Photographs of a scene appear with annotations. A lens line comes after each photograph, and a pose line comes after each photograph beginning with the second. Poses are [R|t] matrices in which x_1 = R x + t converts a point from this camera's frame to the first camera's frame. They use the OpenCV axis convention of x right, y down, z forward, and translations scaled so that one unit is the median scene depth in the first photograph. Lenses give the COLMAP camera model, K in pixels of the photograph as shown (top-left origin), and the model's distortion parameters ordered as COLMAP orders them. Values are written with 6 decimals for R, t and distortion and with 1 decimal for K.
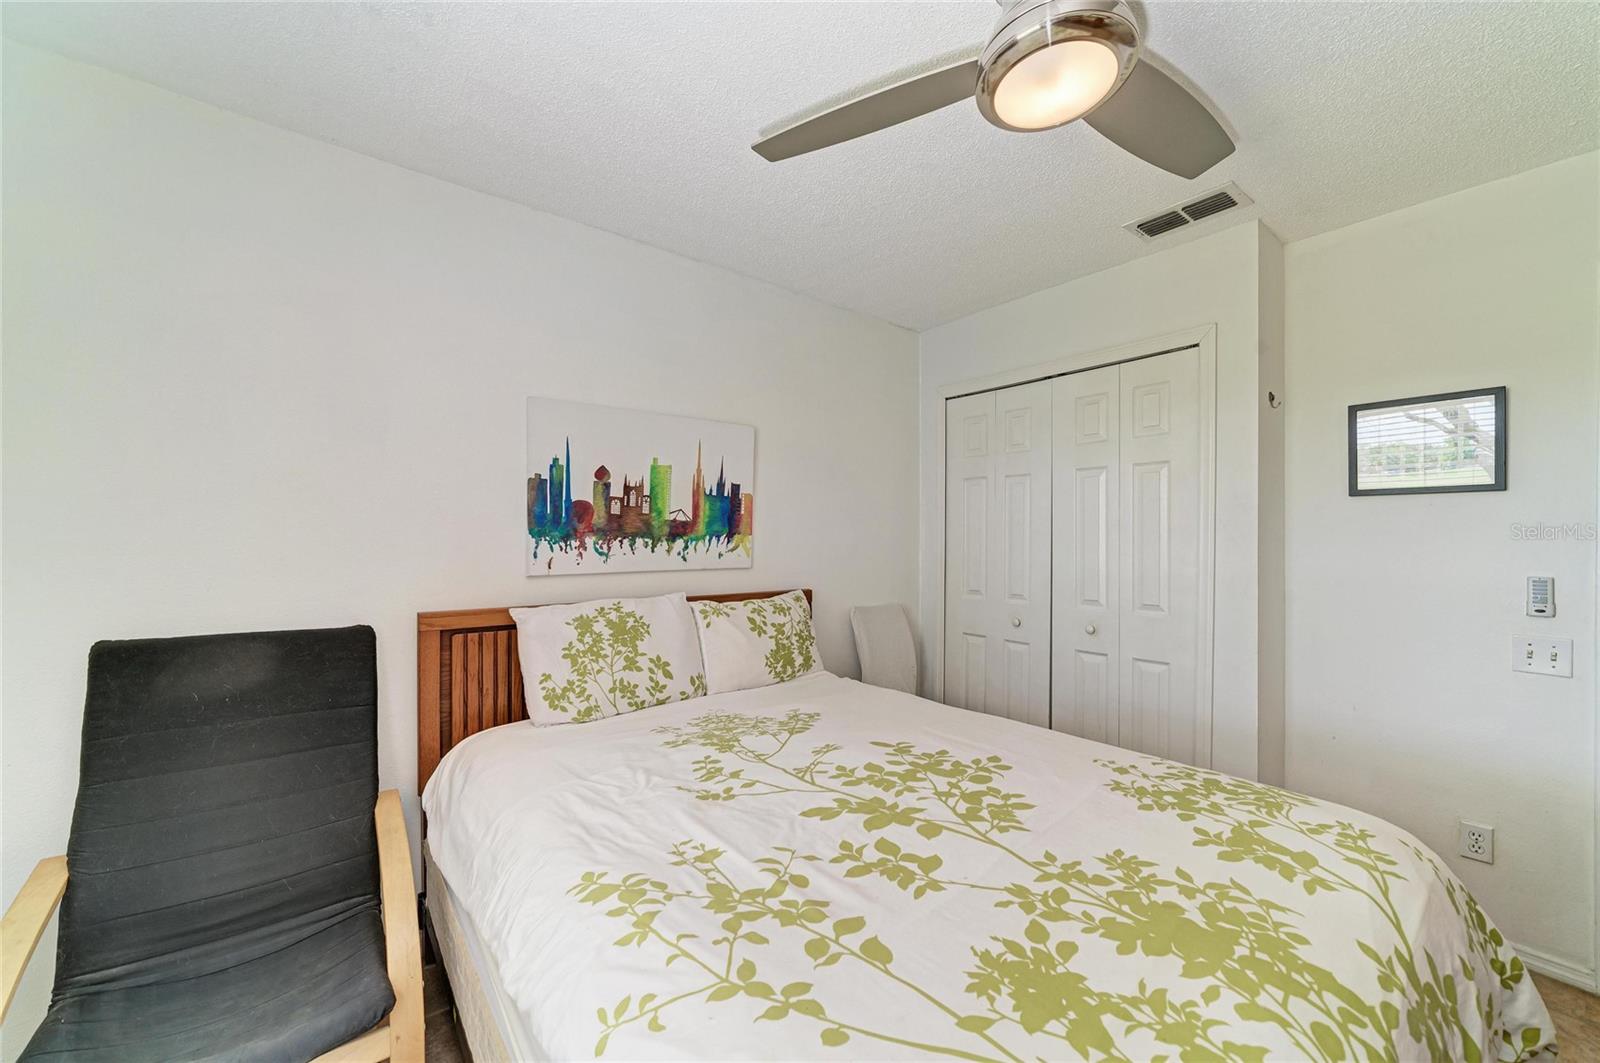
lens RADIAL K [[622.2, 0, 803.2], [0, 622.2, 538.0], [0, 0, 1]] dist [-0.019863, 0.007920]
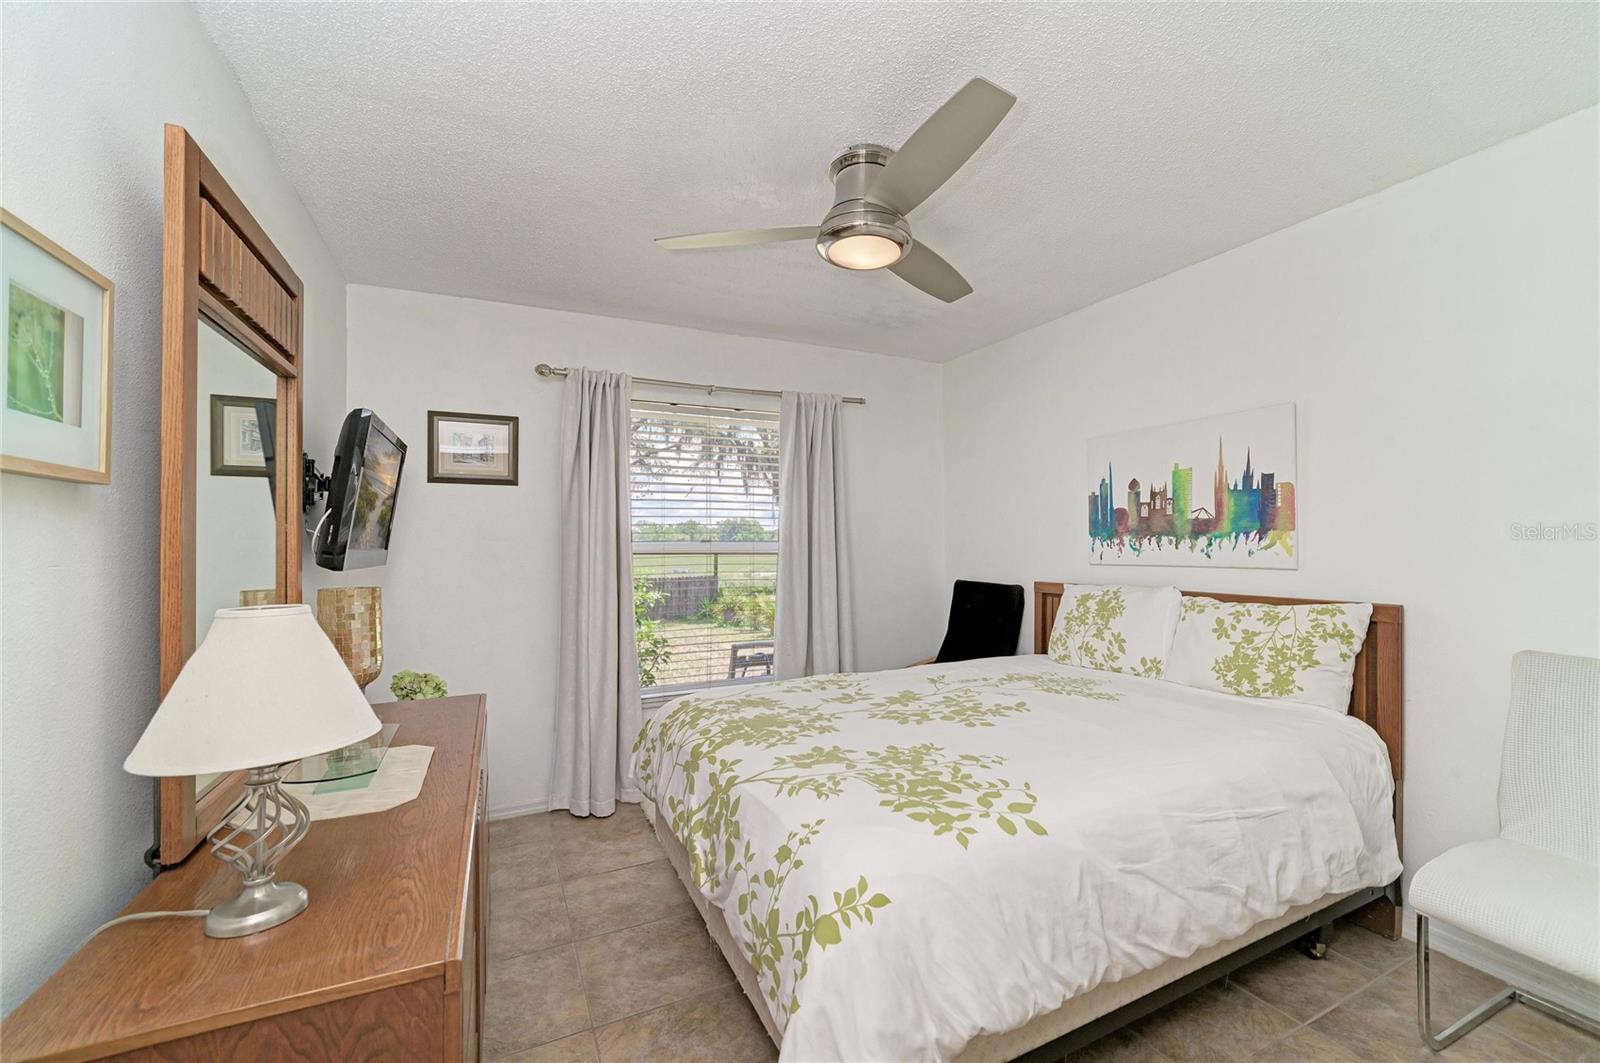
lens RADIAL K [[652.0, 0, 803.7], [0, 652.0, 539.0], [0, 0, 1]] dist [0.010499, -0.000196]
pose [[-0.227716, -0.004115, -0.973719, 1.139900], [0.014260, 0.999870, -0.007561, 0.005202], [0.973623, -0.015607, -0.227628, 0.673585]]
